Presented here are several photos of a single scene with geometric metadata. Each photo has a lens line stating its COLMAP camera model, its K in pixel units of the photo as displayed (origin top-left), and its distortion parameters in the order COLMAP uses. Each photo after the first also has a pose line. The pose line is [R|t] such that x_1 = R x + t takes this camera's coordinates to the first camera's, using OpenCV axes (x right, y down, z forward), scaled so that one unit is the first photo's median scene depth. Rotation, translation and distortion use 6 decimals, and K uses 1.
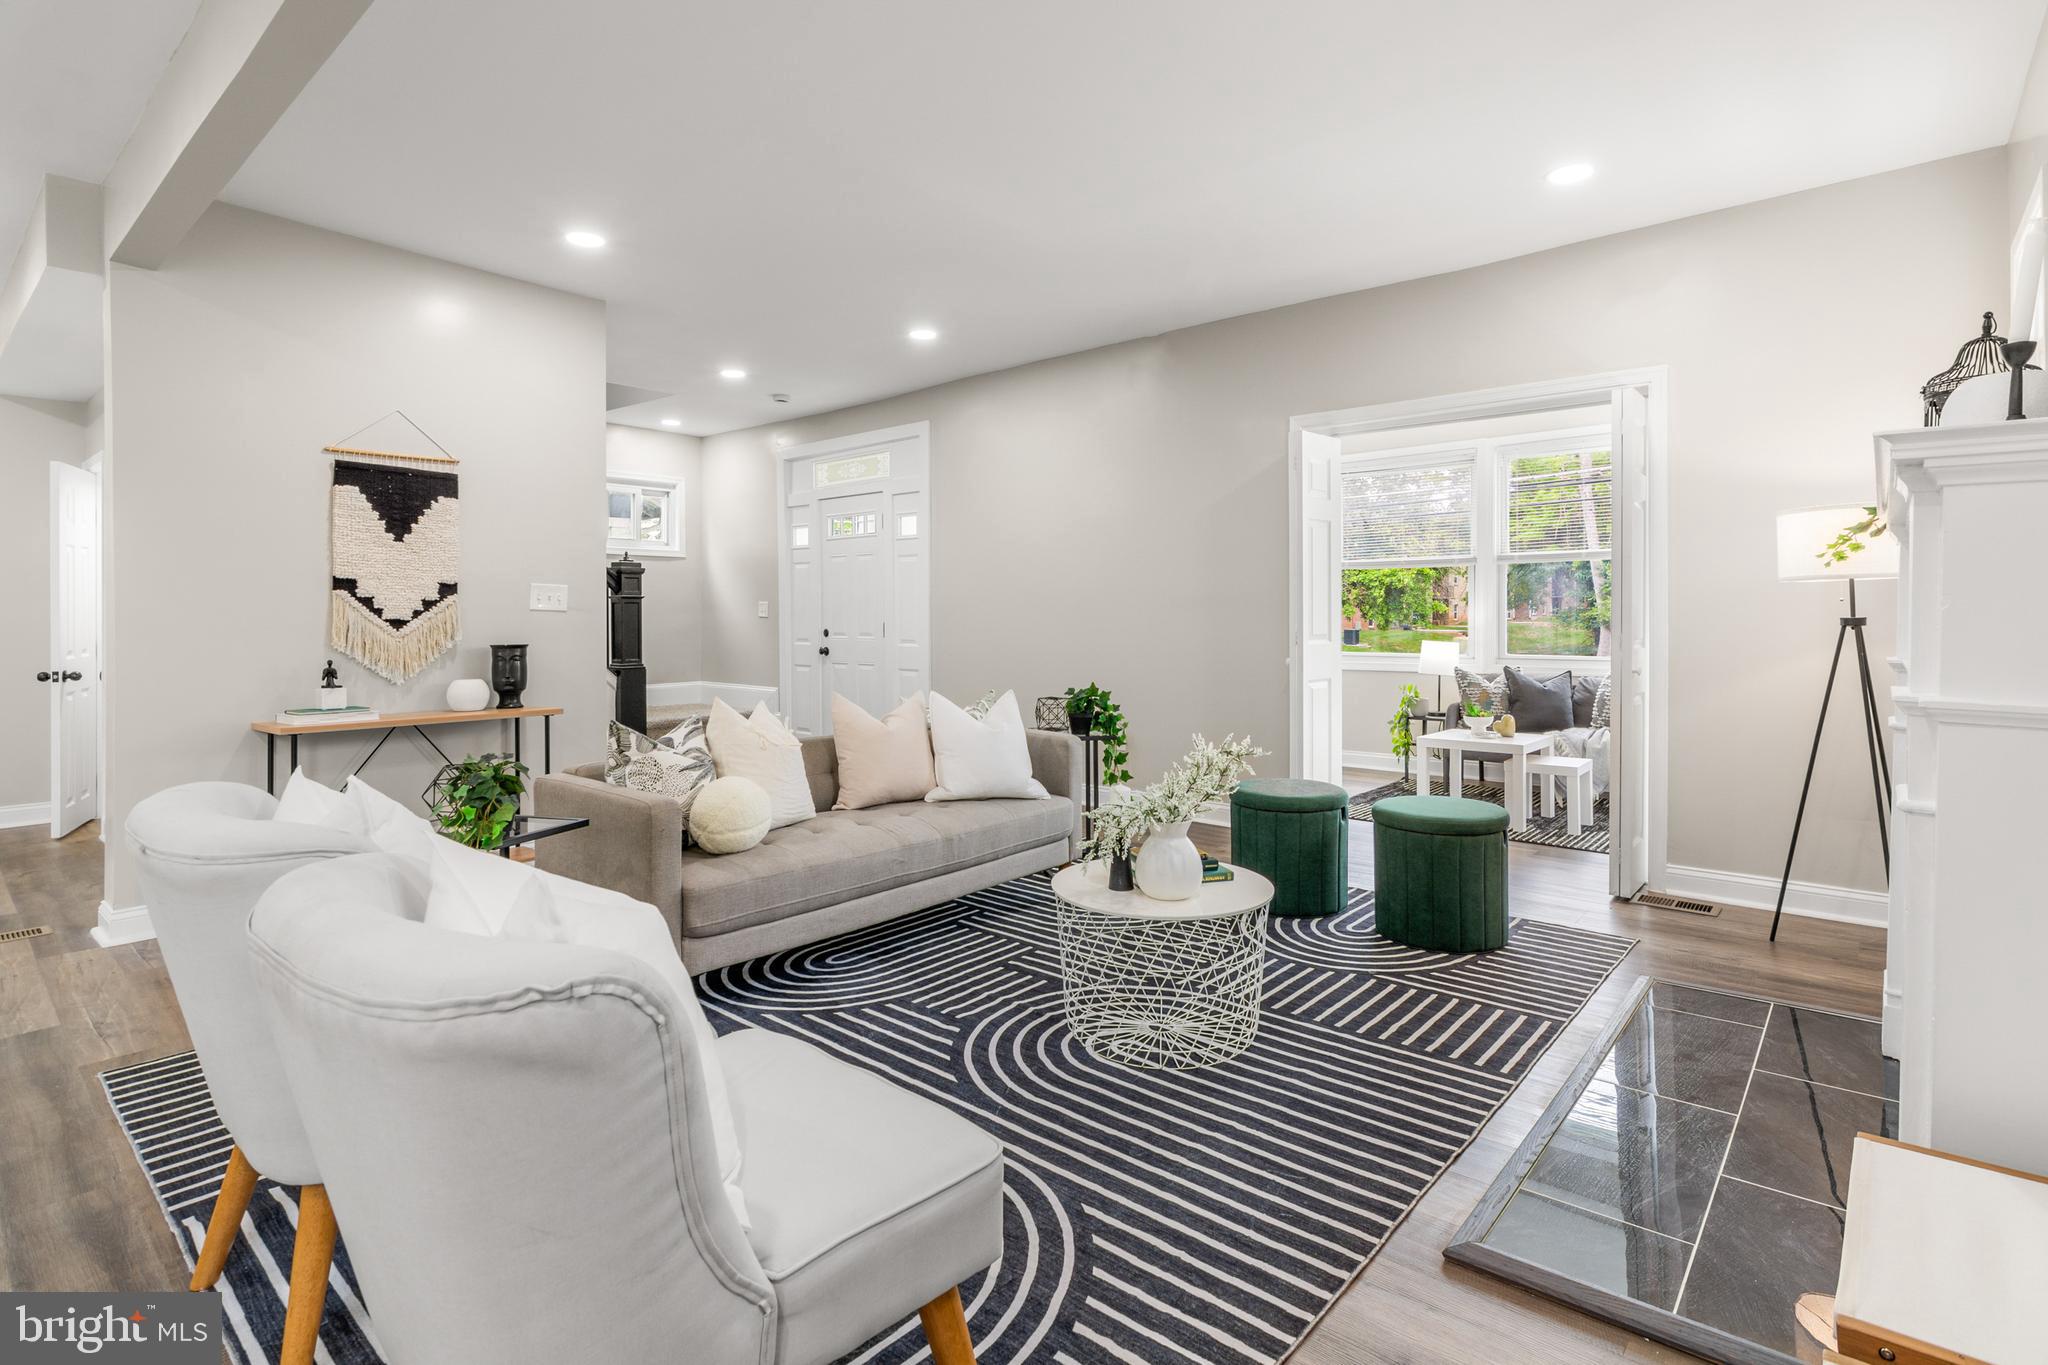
lens RADIAL K [[1008.4, 0, 1049.3], [0, 1008.4, 635.9], [0, 0, 1]] dist [0.001147, -0.000358]
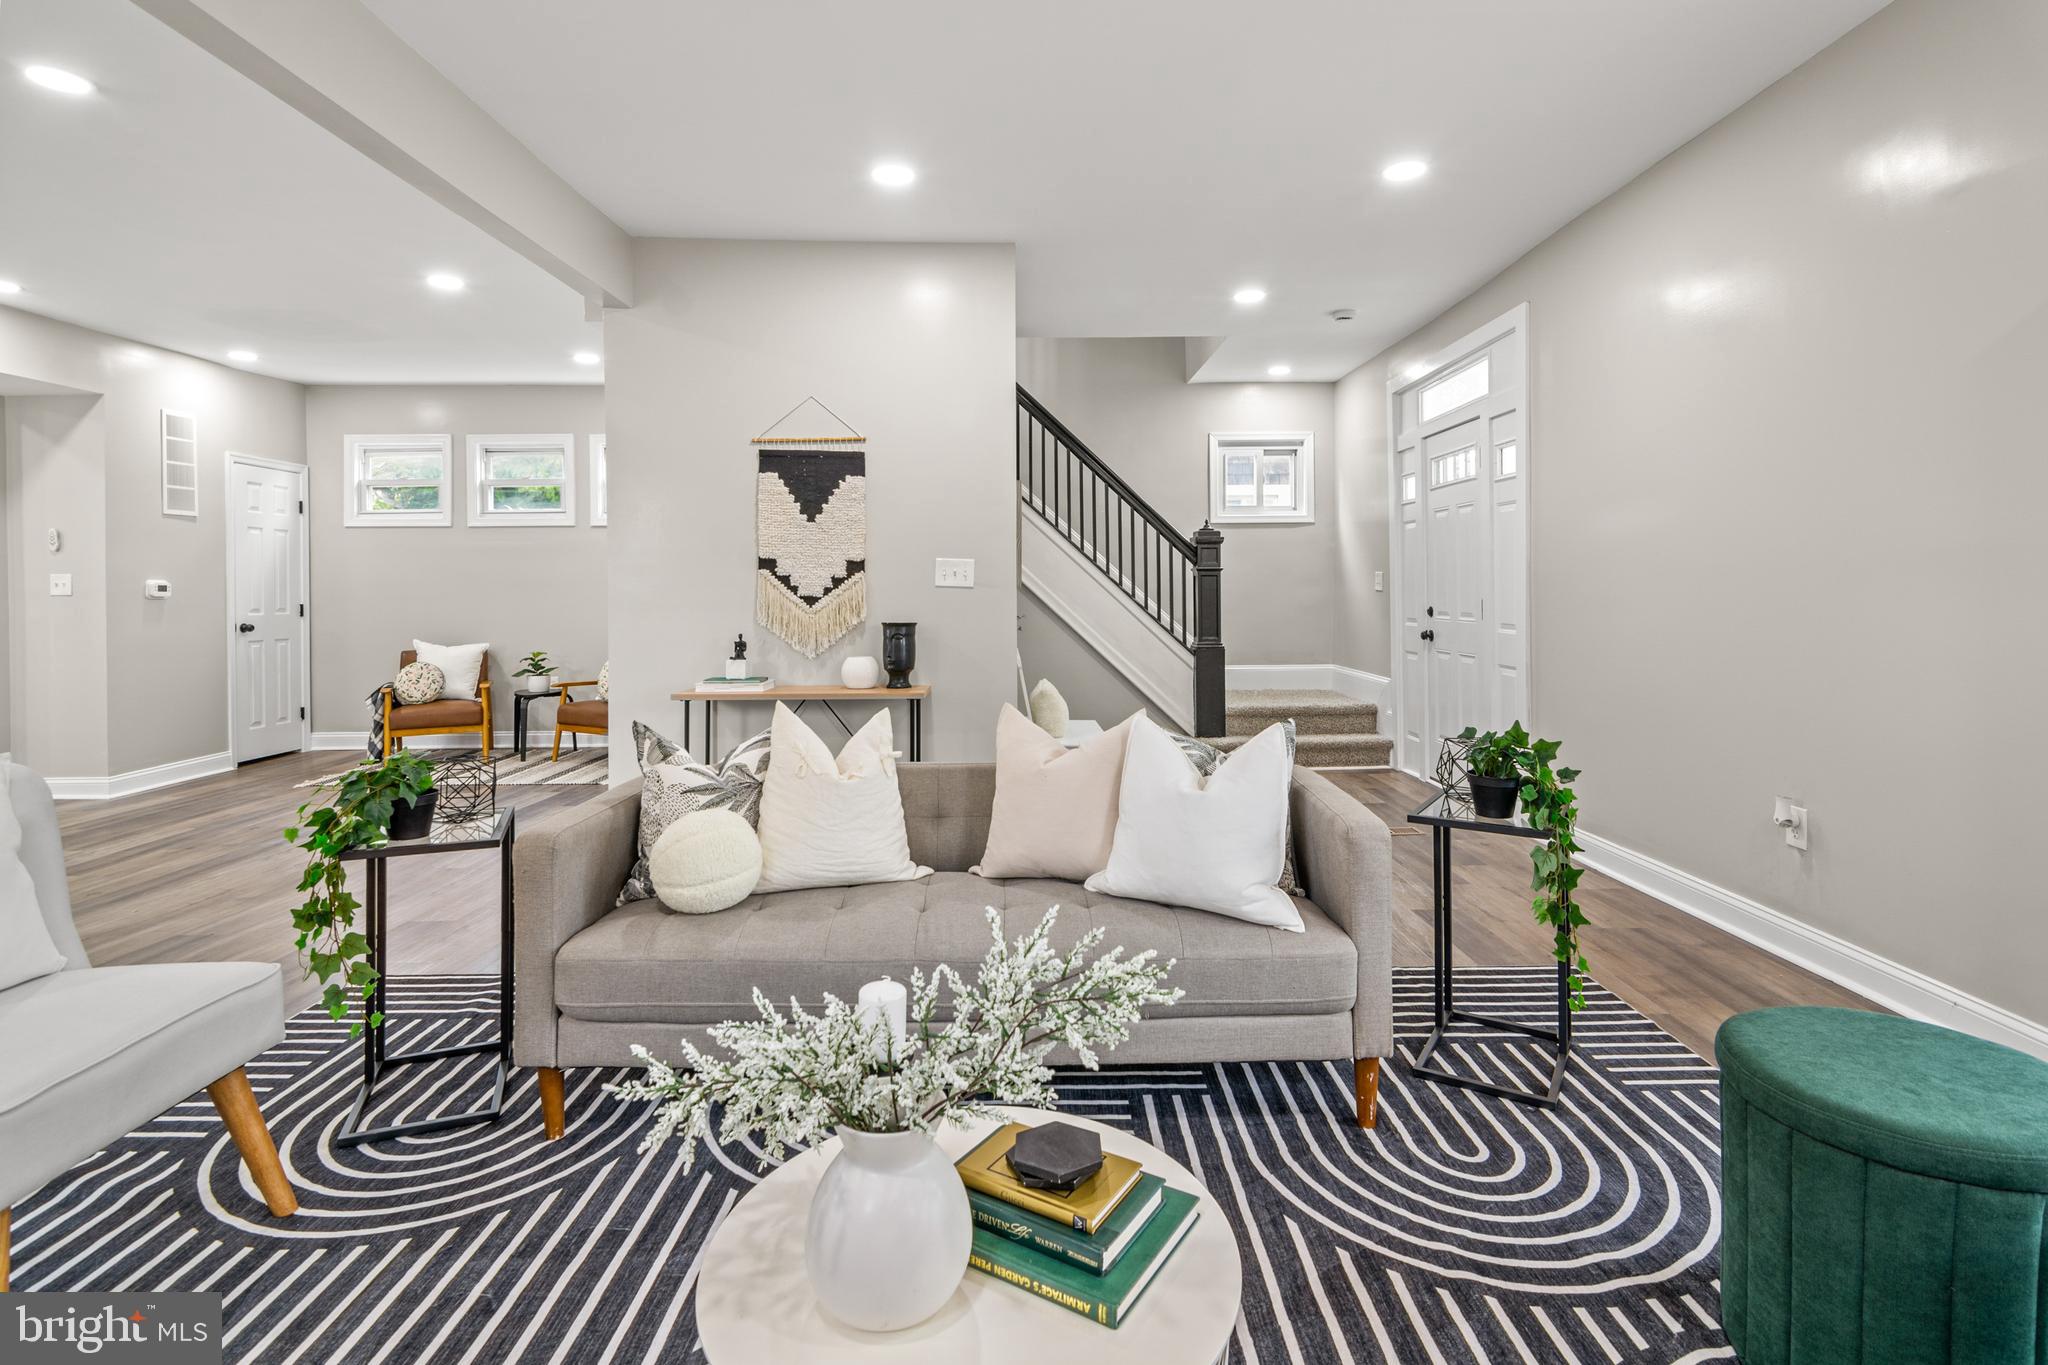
lens RADIAL K [[1004.2, 0, 1021.7], [0, 1004.2, 606.1], [0, 0, 1]] dist [0.004131, -0.001530]
pose [[0.646548, 0.011765, -0.762782, 0.276707], [-0.011448, 0.999918, 0.005719, -0.013882], [0.762787, 0.005034, 0.646630, 0.468933]]
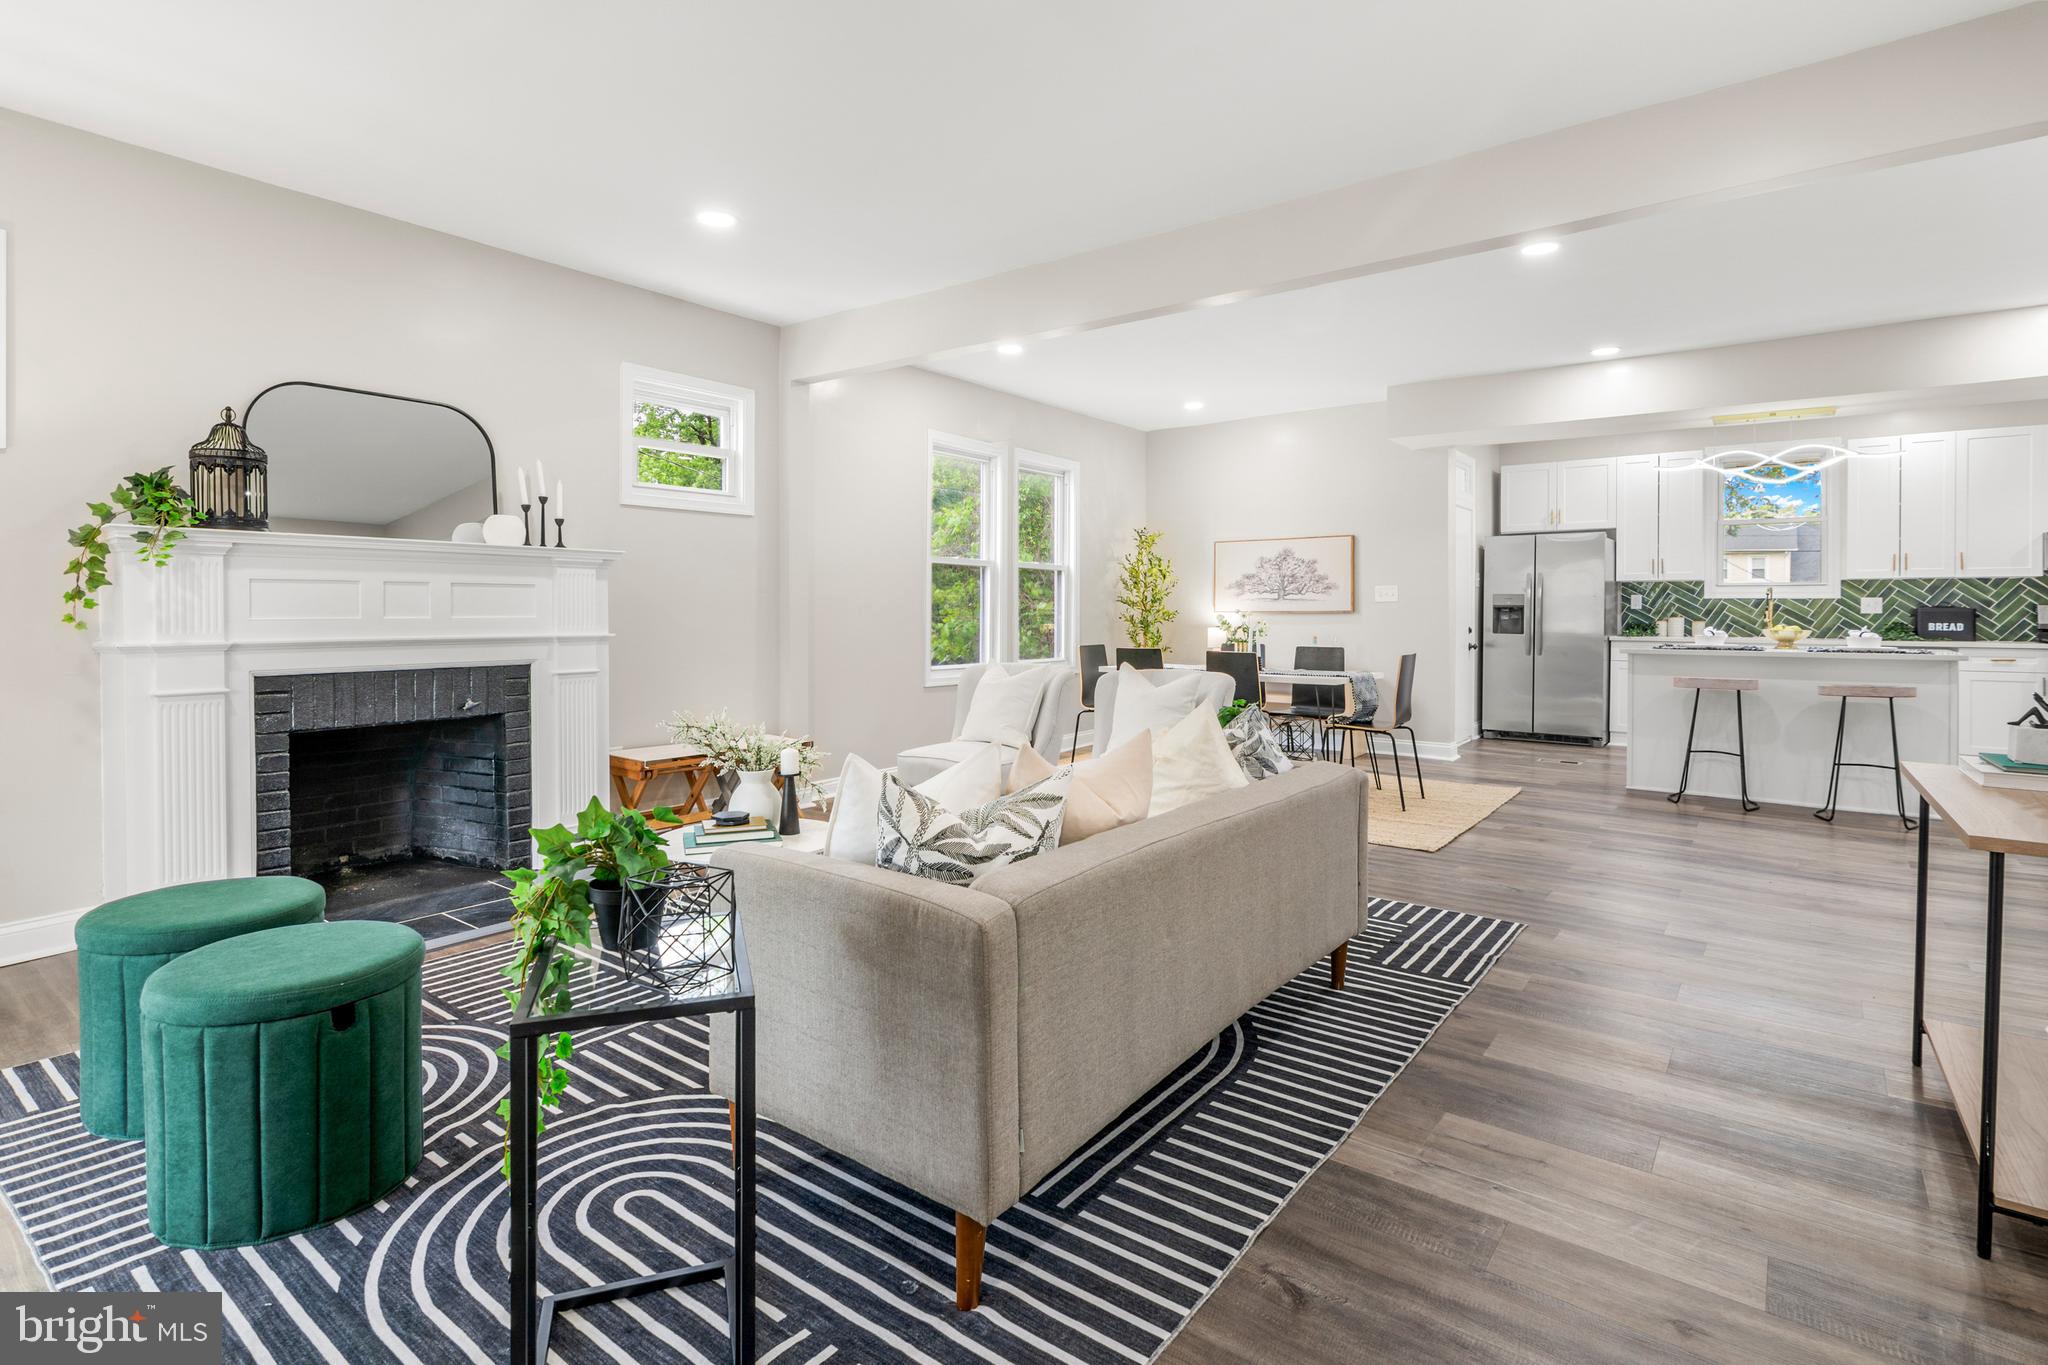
lens RADIAL K [[1004.2, 0, 1021.7], [0, 1004.2, 606.1], [0, 0, 1]] dist [0.004131, -0.001530]
pose [[-0.998601, 0.004564, -0.052680, -0.071736], [0.003476, 0.999779, 0.020732, -0.028602], [0.052763, 0.020520, -0.998396, 1.328948]]
